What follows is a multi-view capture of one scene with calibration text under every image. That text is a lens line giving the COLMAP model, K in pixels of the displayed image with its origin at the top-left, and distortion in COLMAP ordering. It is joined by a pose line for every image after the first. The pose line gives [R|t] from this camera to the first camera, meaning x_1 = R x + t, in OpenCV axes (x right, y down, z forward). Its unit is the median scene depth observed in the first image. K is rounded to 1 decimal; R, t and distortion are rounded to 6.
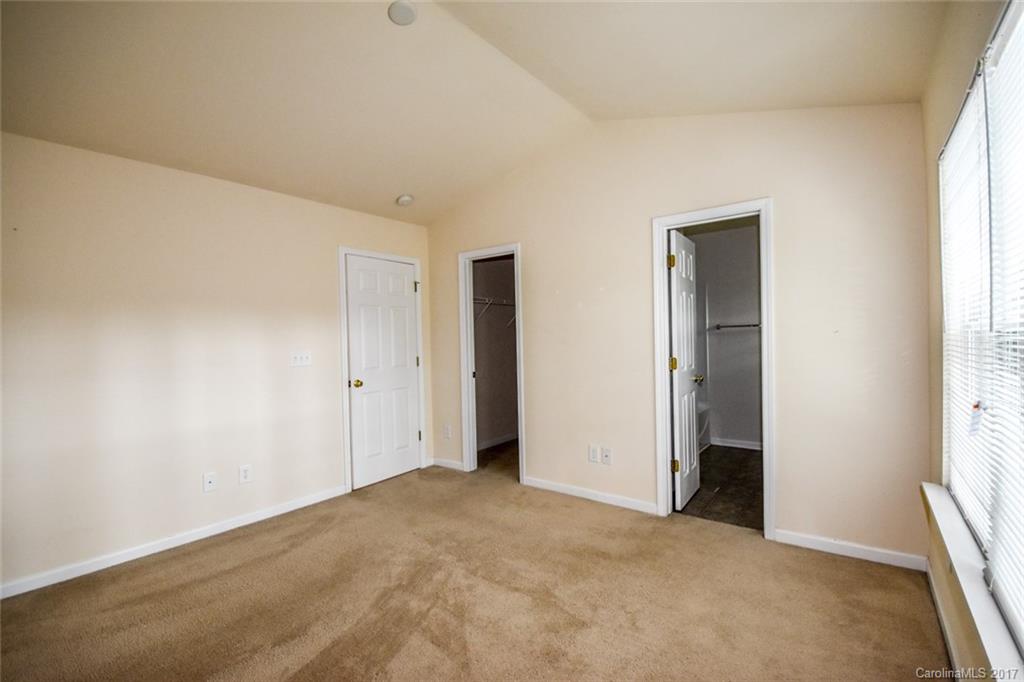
lens RADIAL K [[455.0, 0, 532.1], [0, 455.0, 342.5], [0, 0, 1]] dist [-0.003447, -0.004941]
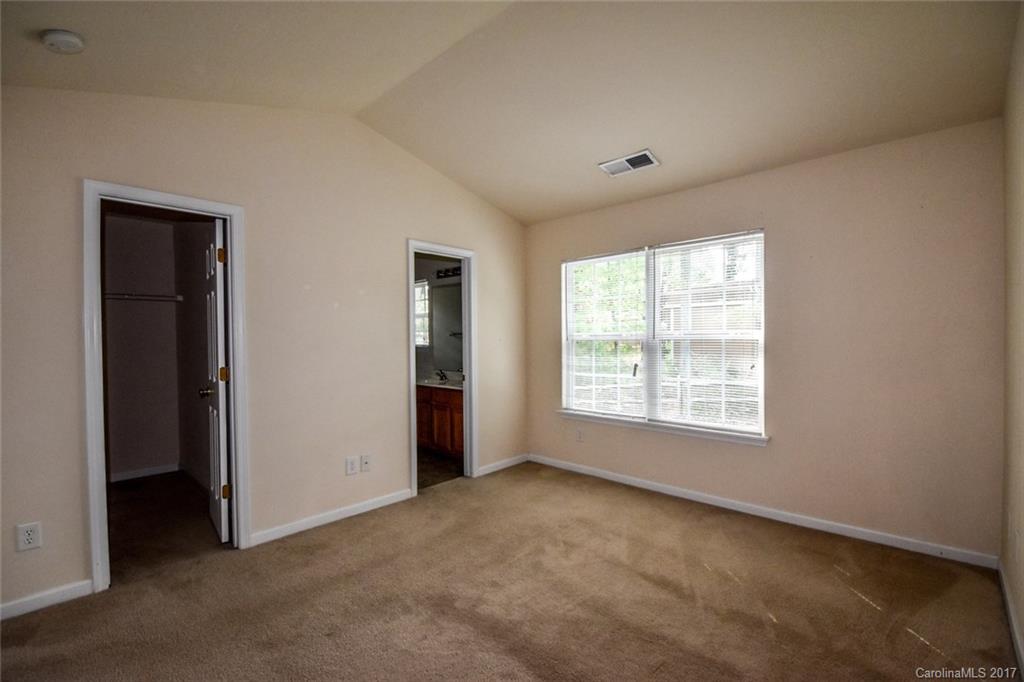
lens RADIAL K [[455.0, 0, 517.4], [0, 455.0, 345.3], [0, 0, 1]] dist [-0.003447, -0.004941]
pose [[0.104404, 0.005216, 0.994521, -0.759666], [0.016600, 0.999838, -0.006986, 0.007432], [-0.994396, 0.017238, 0.104300, 0.553384]]
